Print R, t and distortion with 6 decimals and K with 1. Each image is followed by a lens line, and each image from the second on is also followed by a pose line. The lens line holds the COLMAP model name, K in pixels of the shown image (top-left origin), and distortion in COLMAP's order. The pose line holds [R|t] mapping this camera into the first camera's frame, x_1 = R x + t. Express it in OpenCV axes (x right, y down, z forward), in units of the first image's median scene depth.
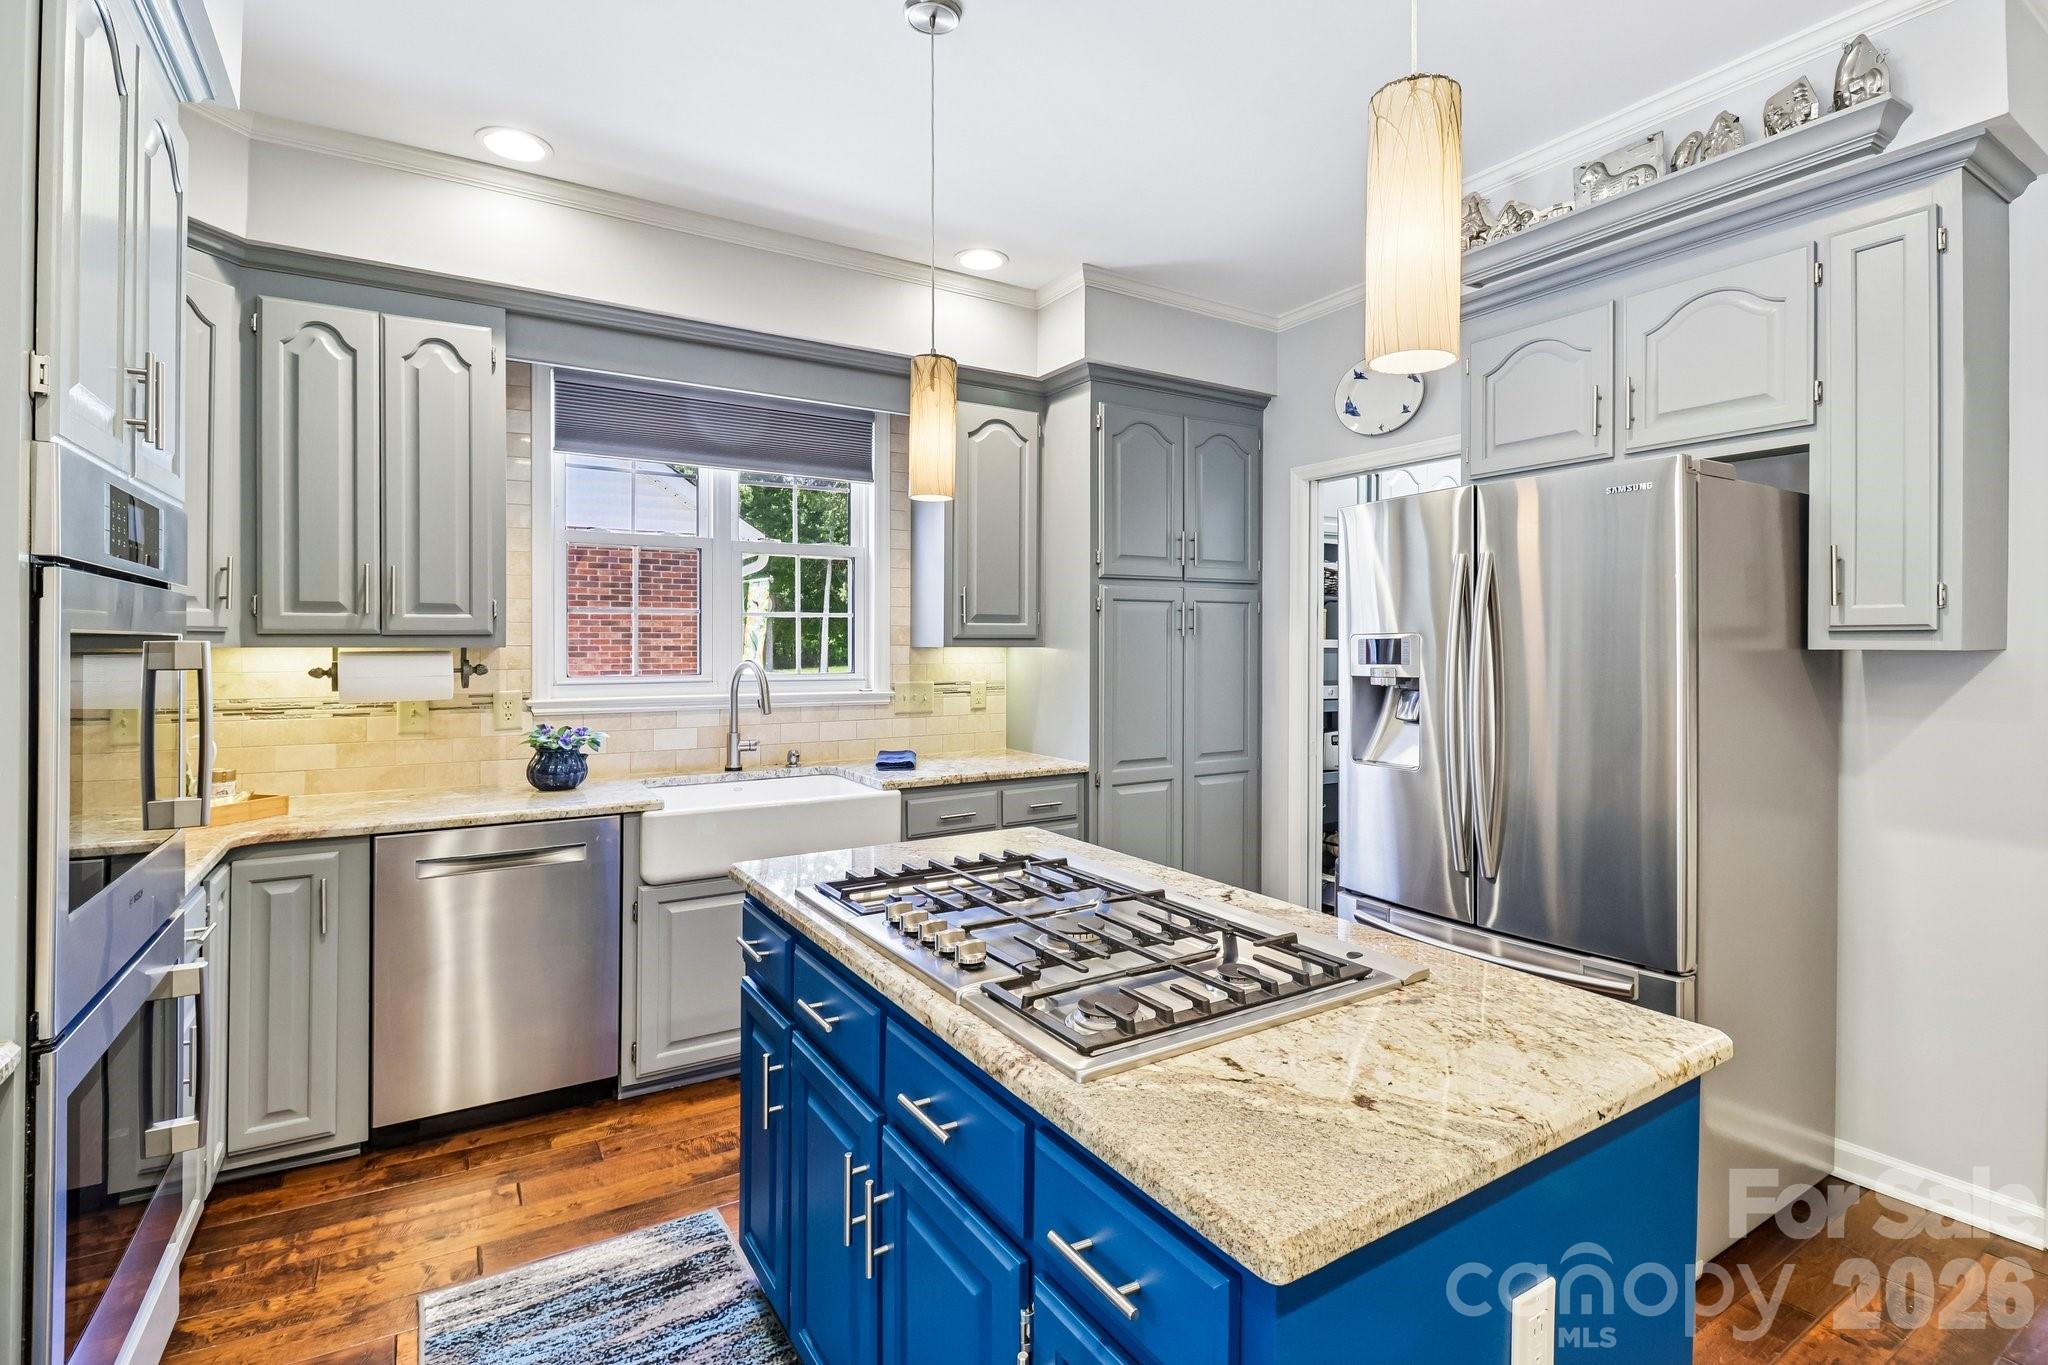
lens RADIAL K [[974.3, 0, 1035.4], [0, 974.3, 649.5], [0, 0, 1]] dist [0.001467, -0.012200]
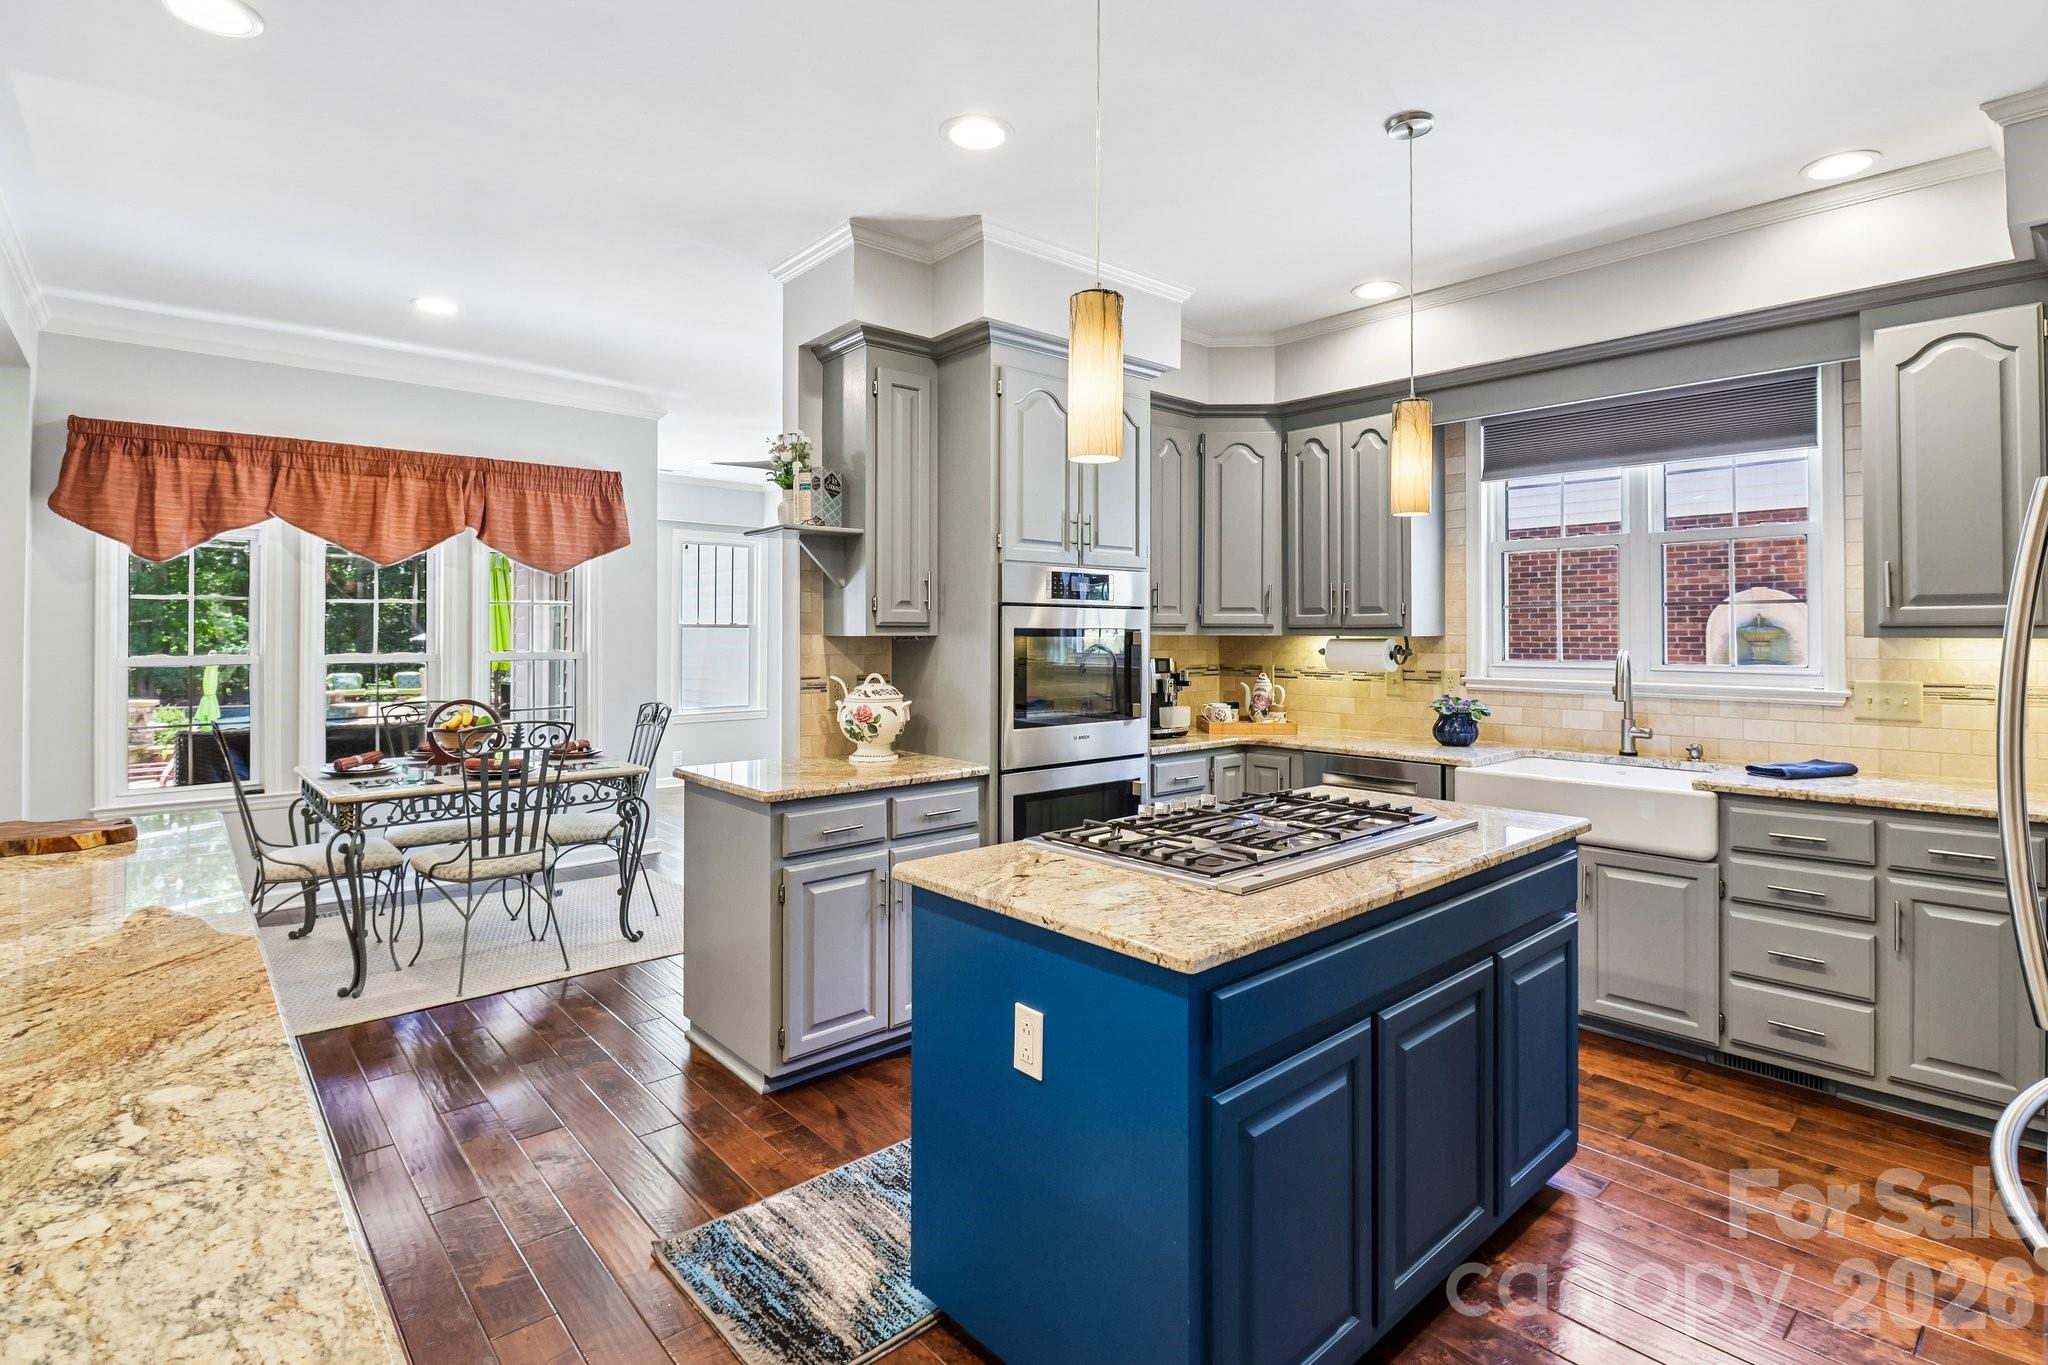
lens RADIAL K [[985.0, 0, 1052.9], [0, 985.0, 622.2], [0, 0, 1]] dist [-0.001964, -0.000574]
pose [[0.176492, -0.012341, -0.984225, 0.664596], [-0.008700, 0.999863, -0.014097, 0.001884], [0.984264, 0.011051, 0.176360, 0.218018]]
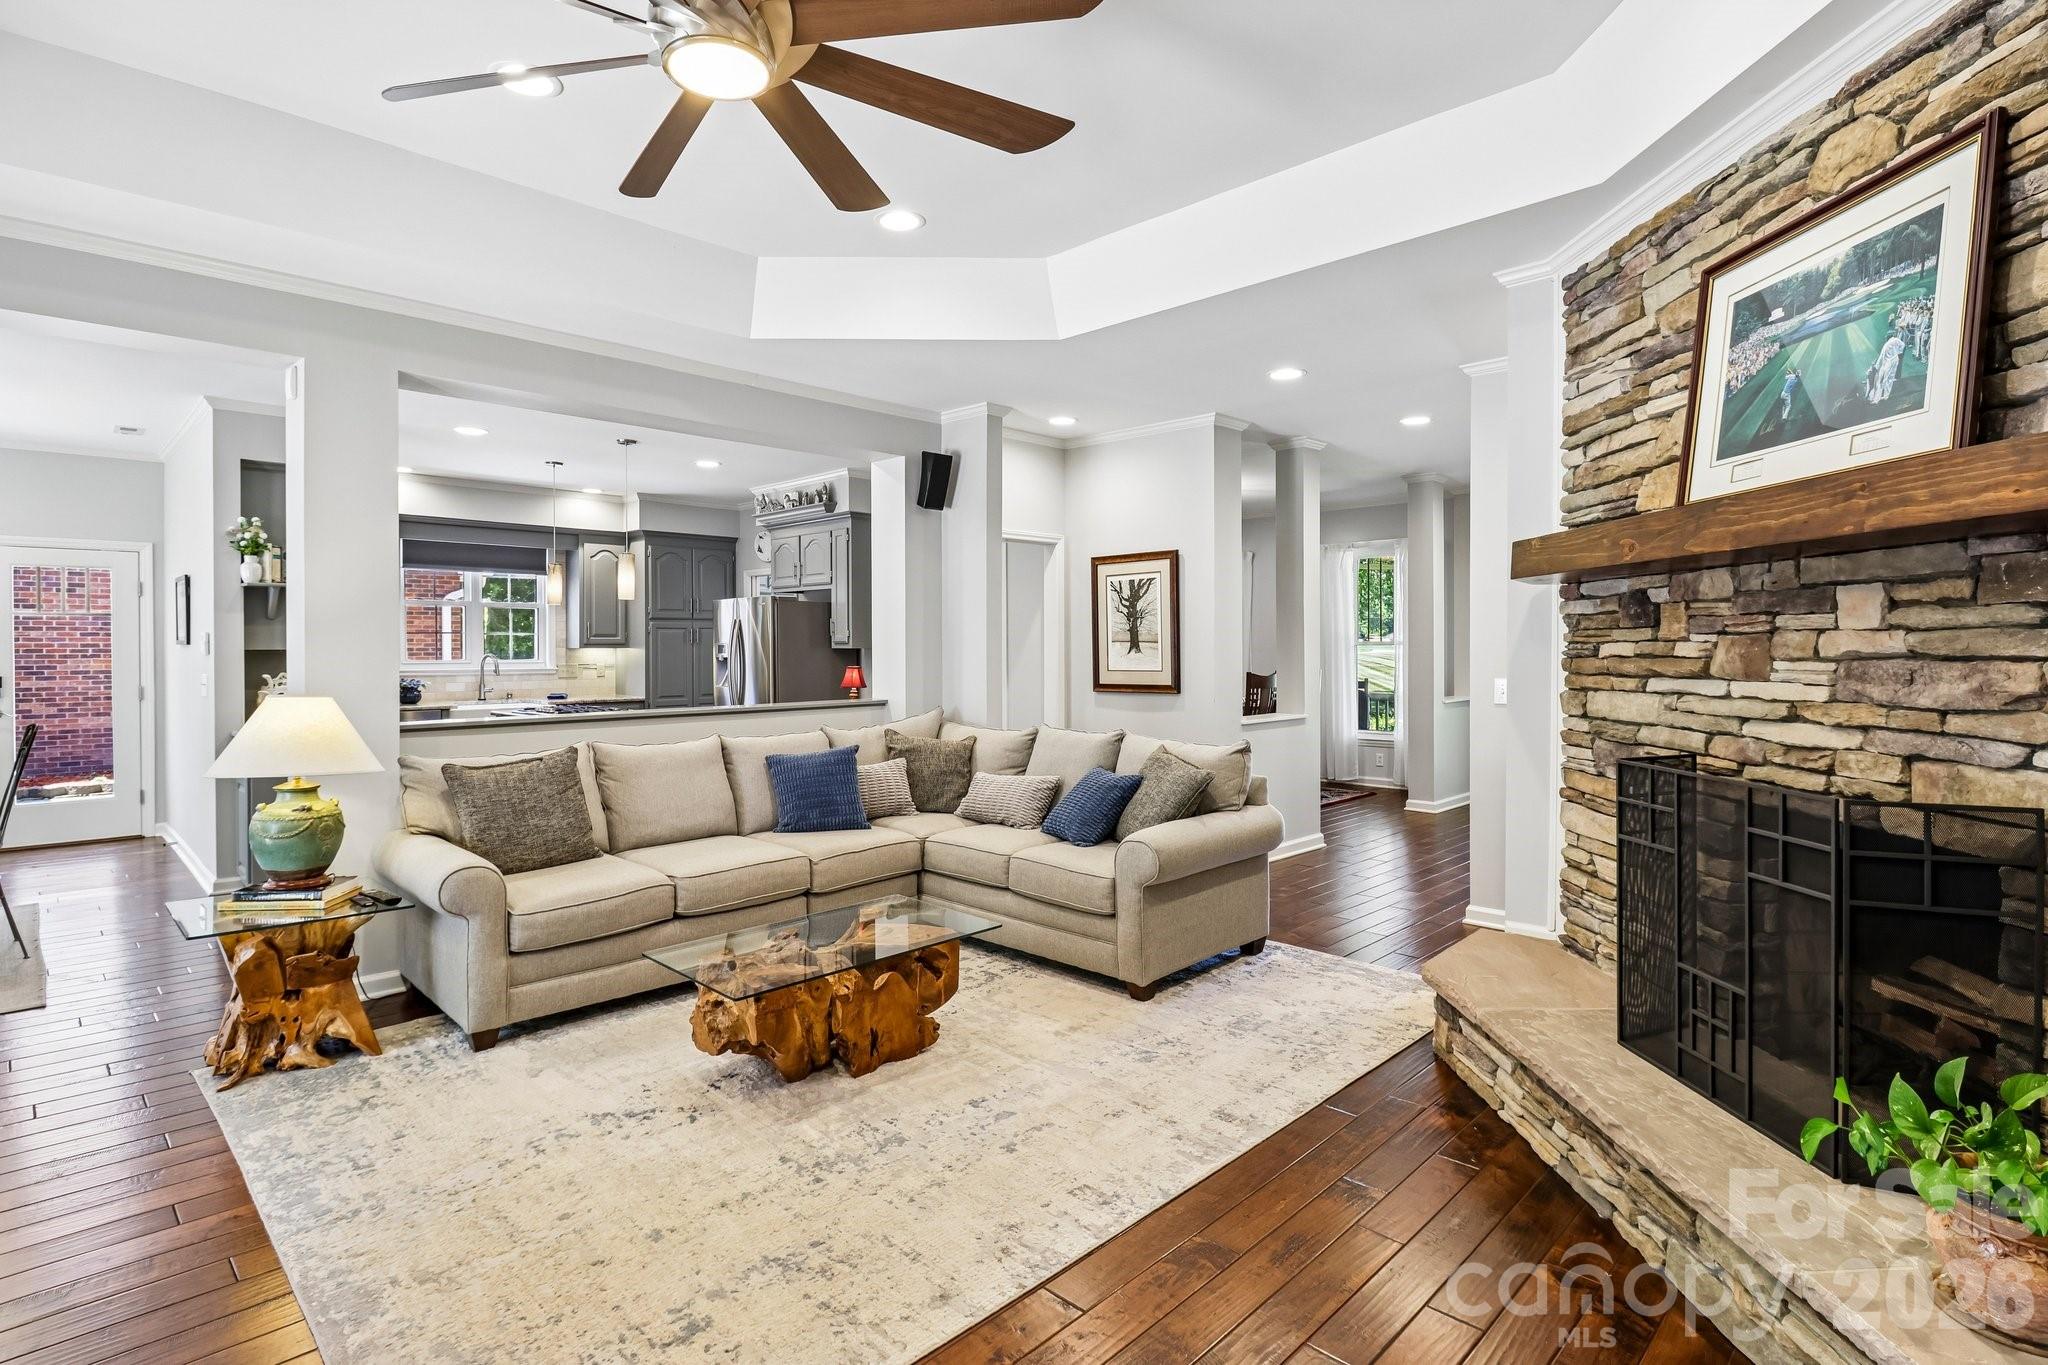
lens RADIAL K [[1019.4, 0, 1040.2], [0, 1019.4, 650.0], [0, 0, 1]] dist [0.001536, -0.011715]
pose [[0.970574, -0.003772, 0.240775, 0.440729], [0.004295, 0.999989, -0.001649, 0.011964], [-0.240767, 0.002635, 0.970579, -1.853147]]
